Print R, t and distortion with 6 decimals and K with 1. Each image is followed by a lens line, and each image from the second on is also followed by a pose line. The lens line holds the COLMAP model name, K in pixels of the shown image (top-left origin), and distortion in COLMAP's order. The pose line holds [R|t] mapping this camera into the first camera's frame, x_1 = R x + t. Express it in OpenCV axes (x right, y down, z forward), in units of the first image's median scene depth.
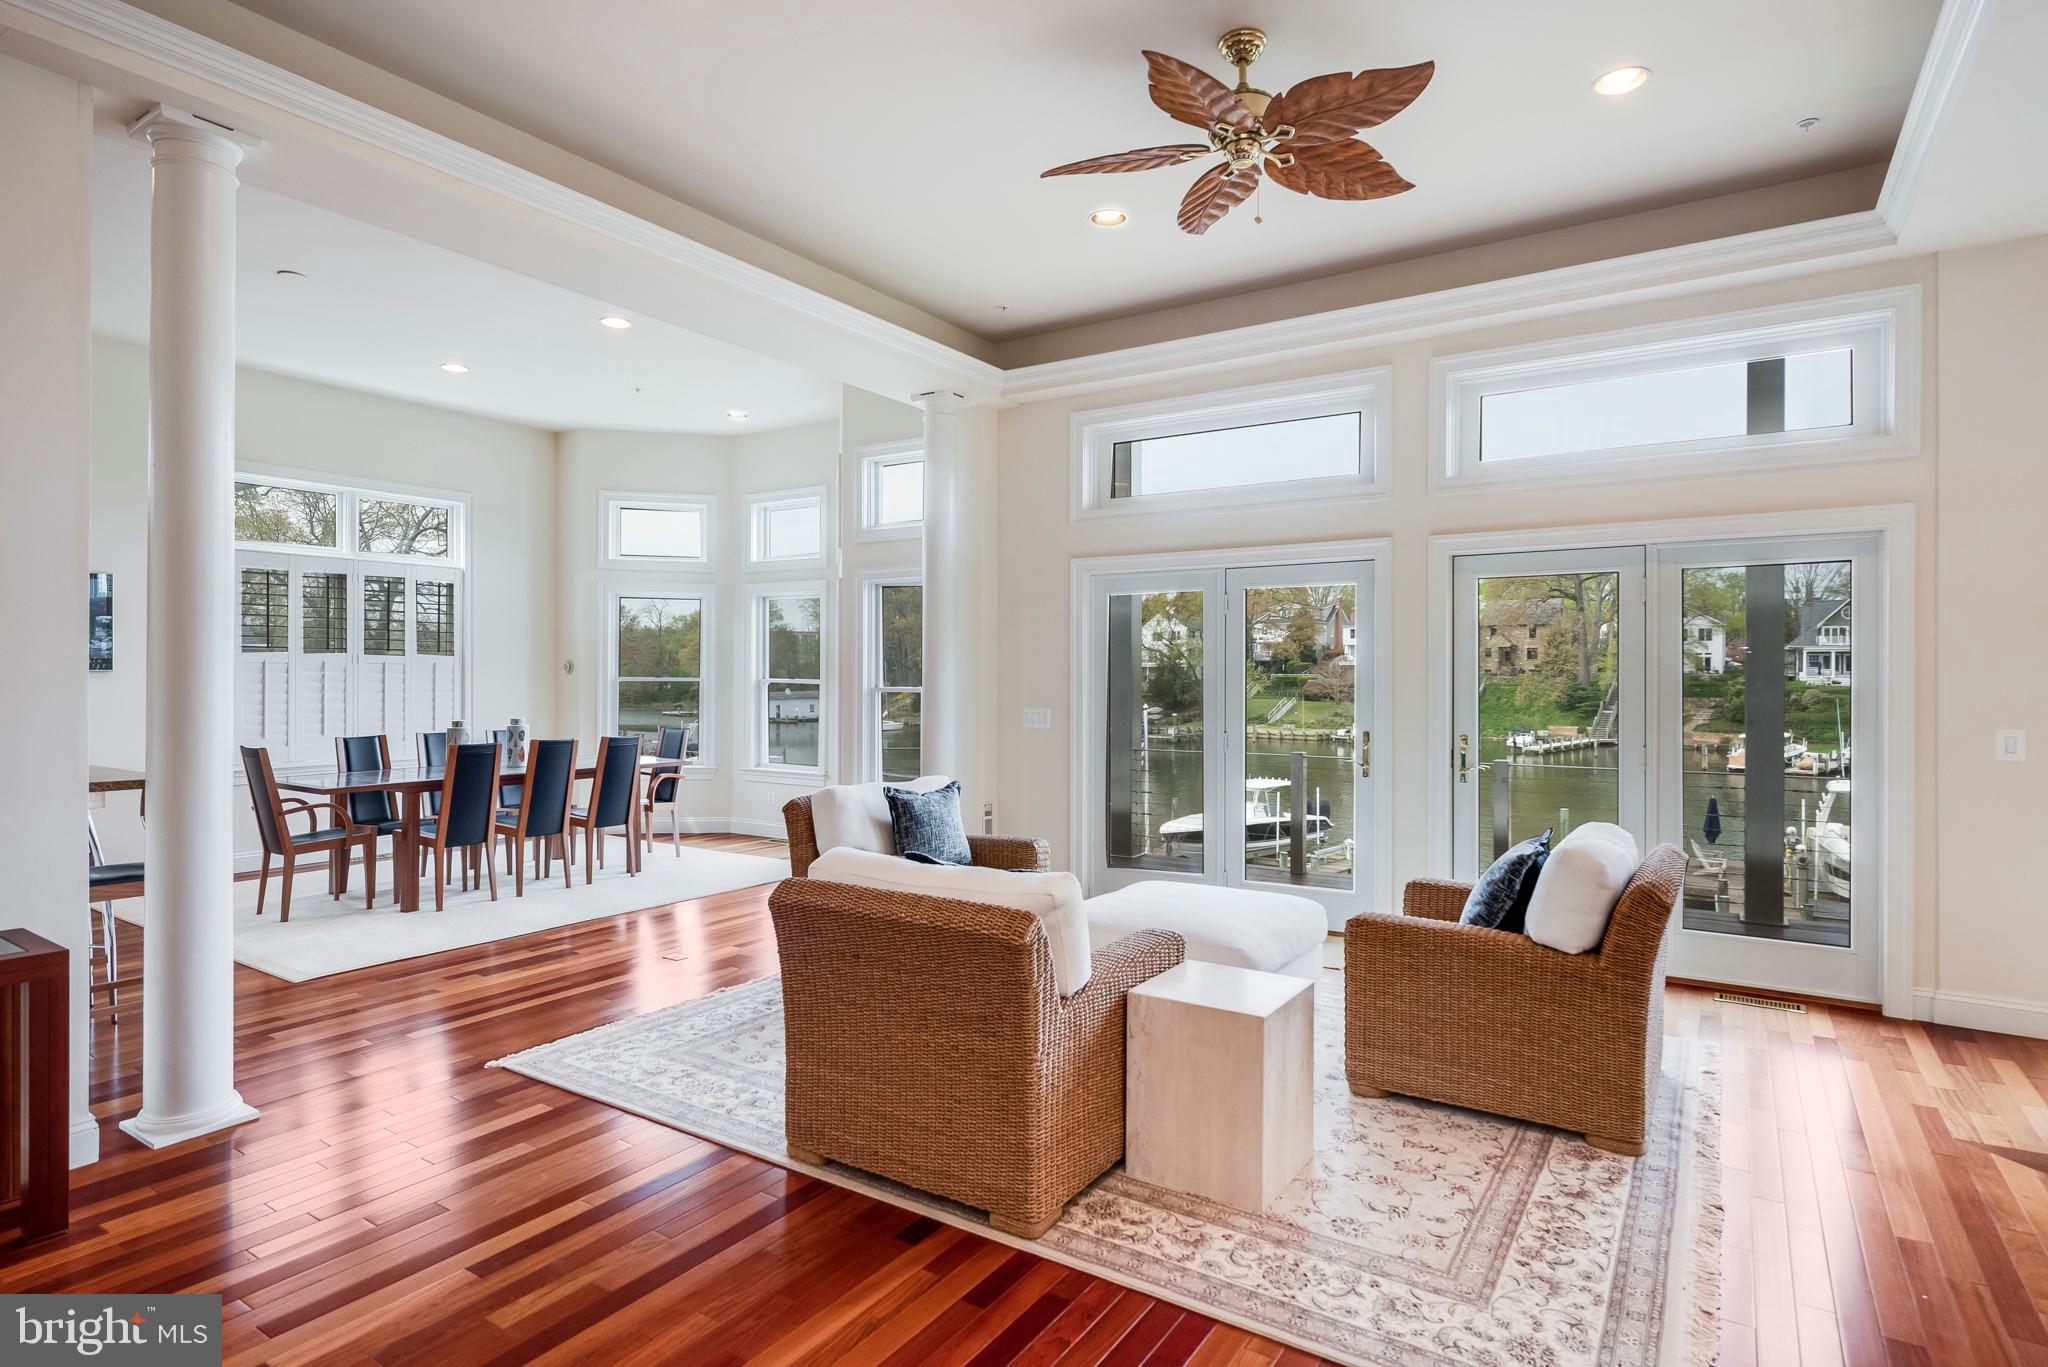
lens RADIAL K [[1057.5, 0, 1059.3], [0, 1057.5, 678.6], [0, 0, 1]] dist [-0.003107, -0.000964]
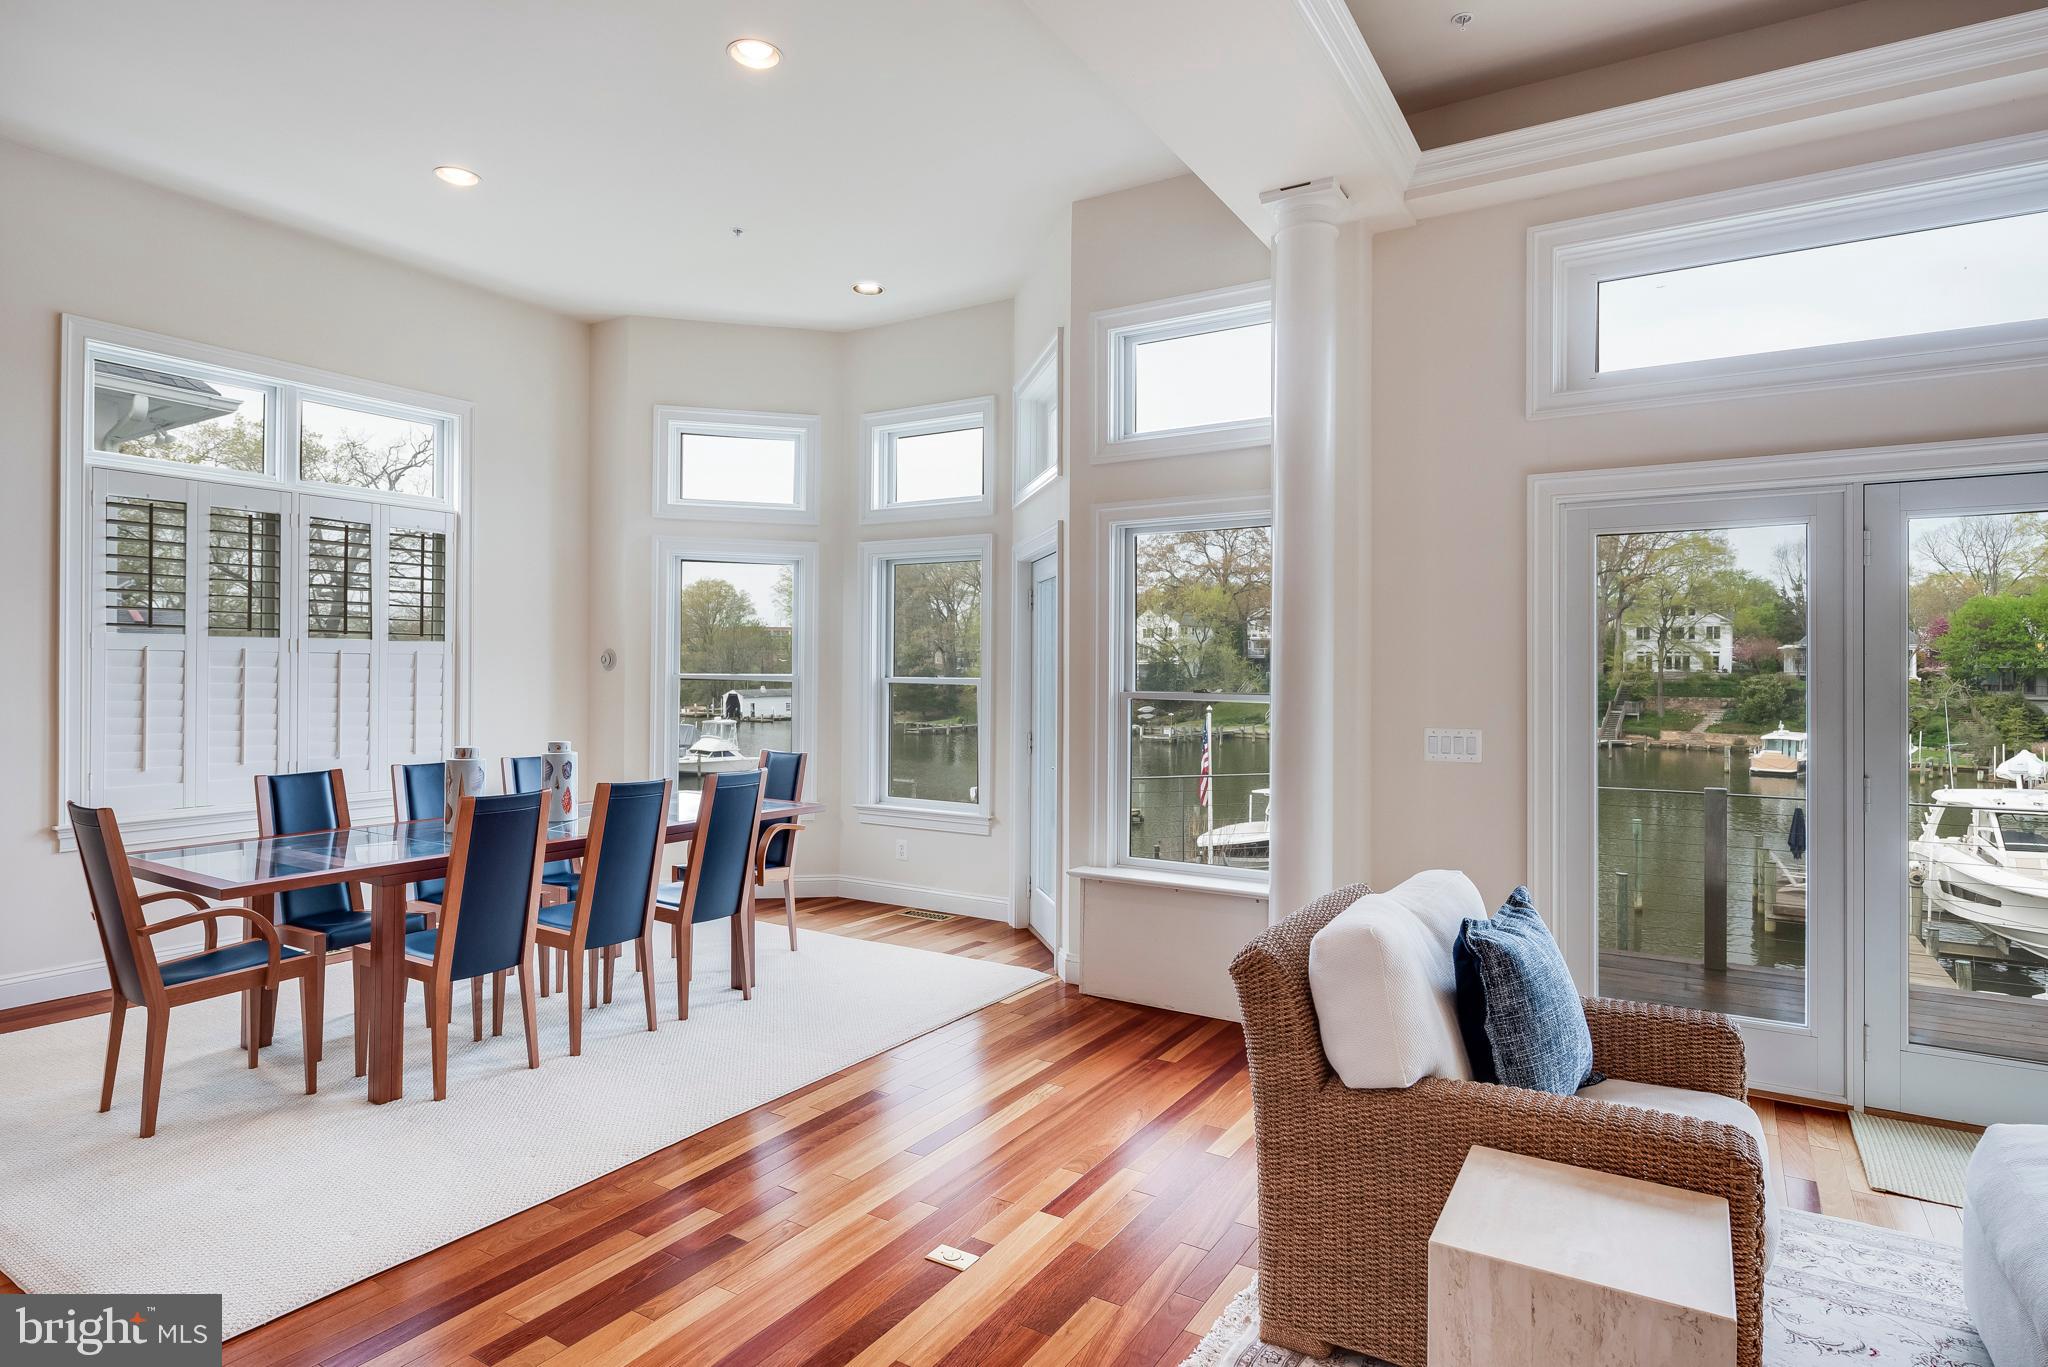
lens RADIAL K [[1047.3, 0, 1034.5], [0, 1047.3, 670.4], [0, 0, 1]] dist [-0.002954, -0.000569]
pose [[0.999793, 0.002334, 0.020202, -0.242084], [-0.002223, 0.999982, -0.005538, -0.000959], [-0.020215, 0.005492, 0.999781, 0.375394]]
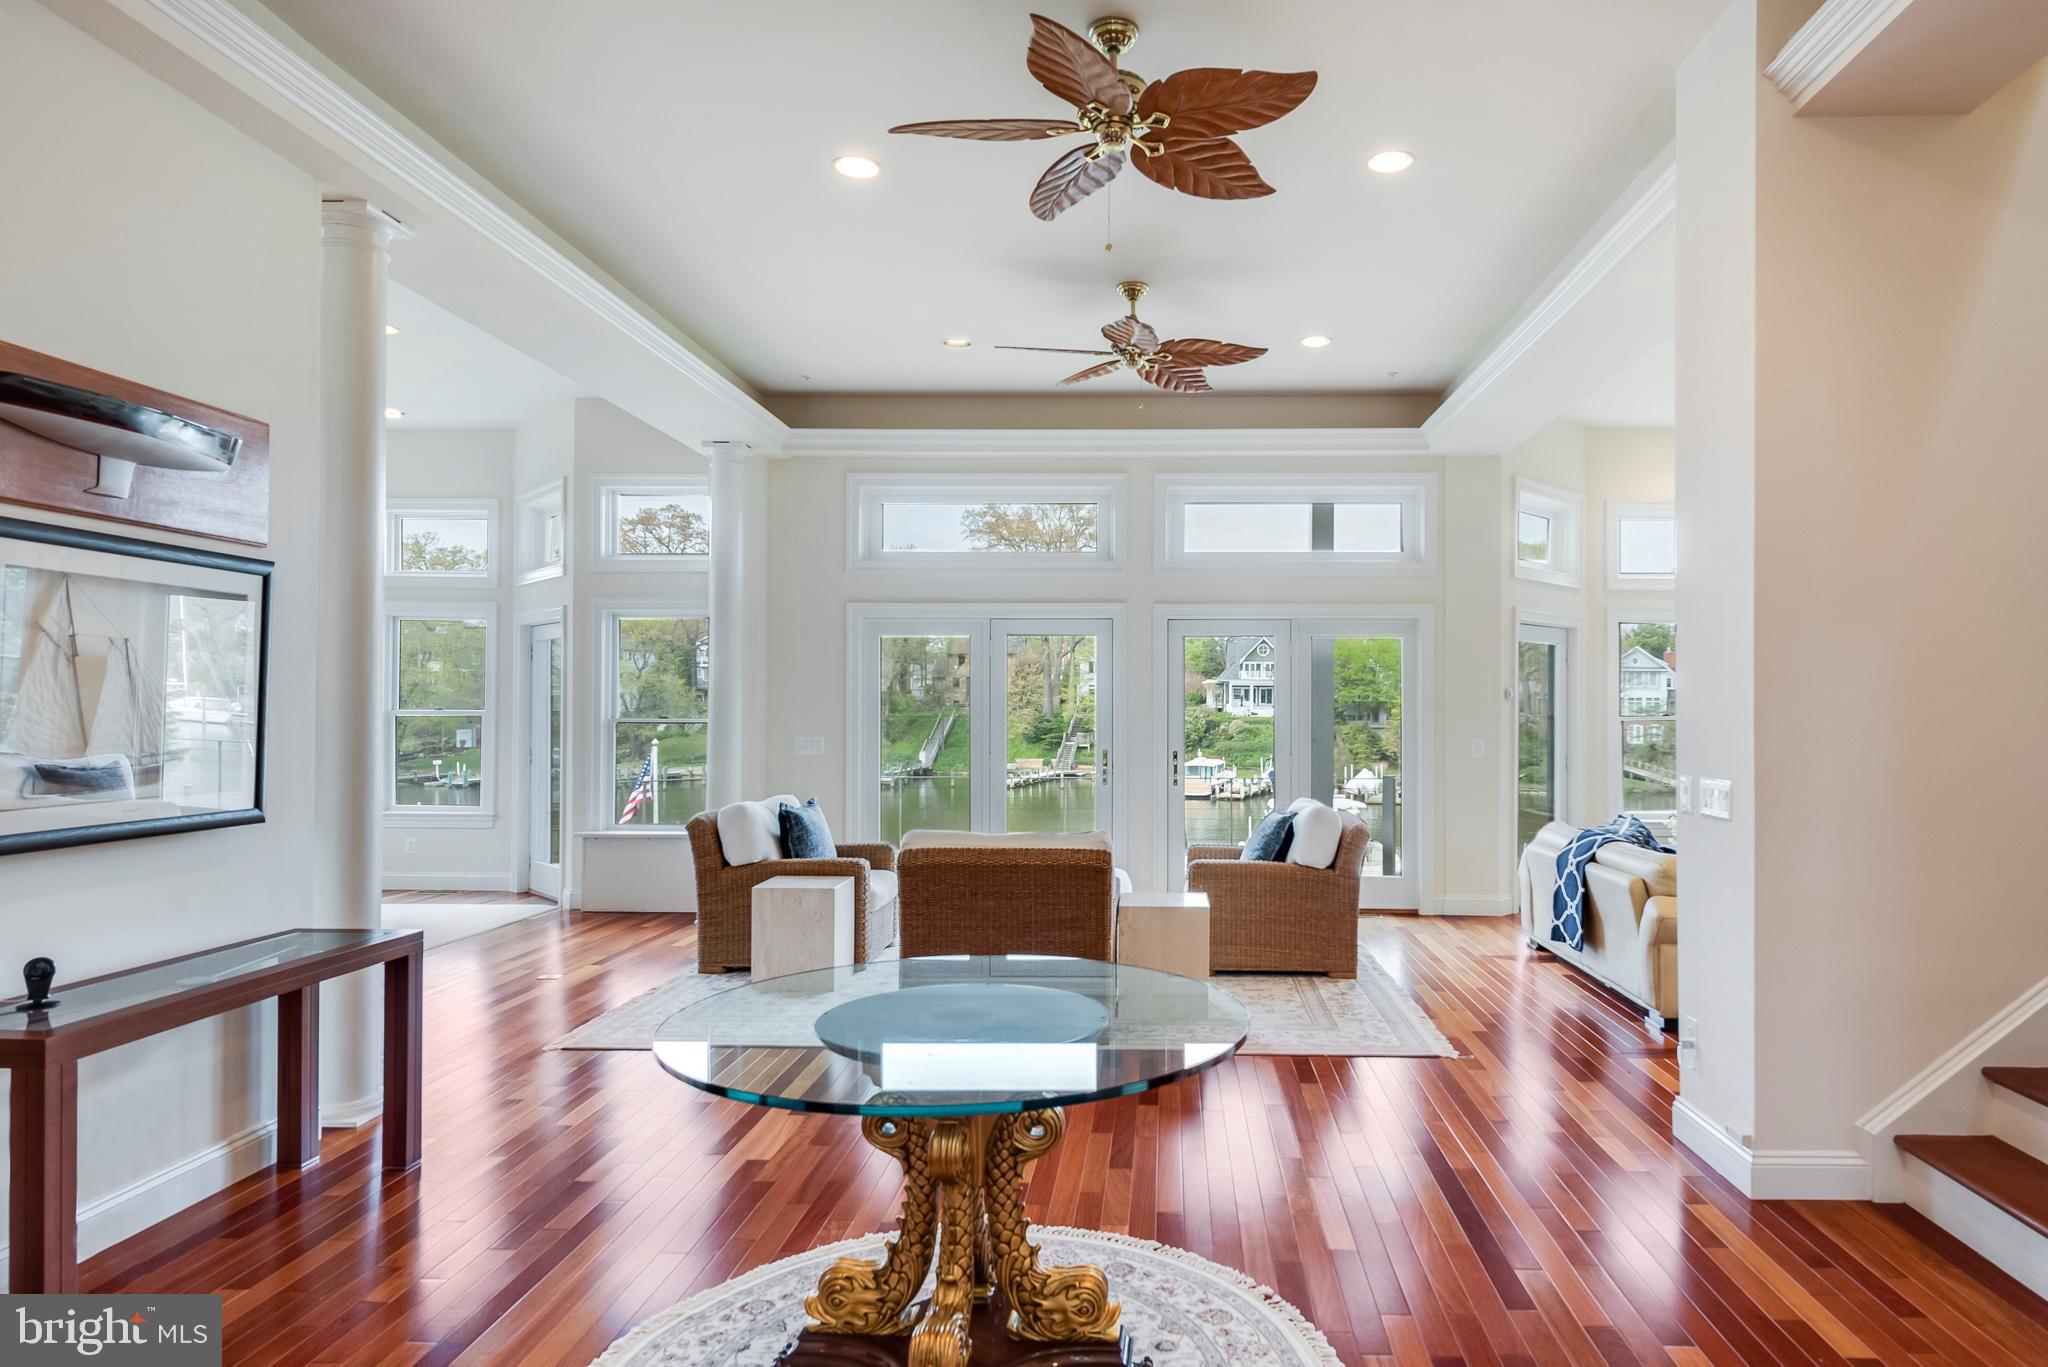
lens RADIAL K [[1252.8, 0, 1146.9], [0, 1252.8, 700.9], [0, 0, 1]] dist [0.000660, -0.000327]
pose [[0.844363, 0.004352, 0.535754, -0.381044], [-0.000450, 0.999972, -0.007415, 0.000433], [-0.535772, 0.006020, 0.844341, -0.257813]]
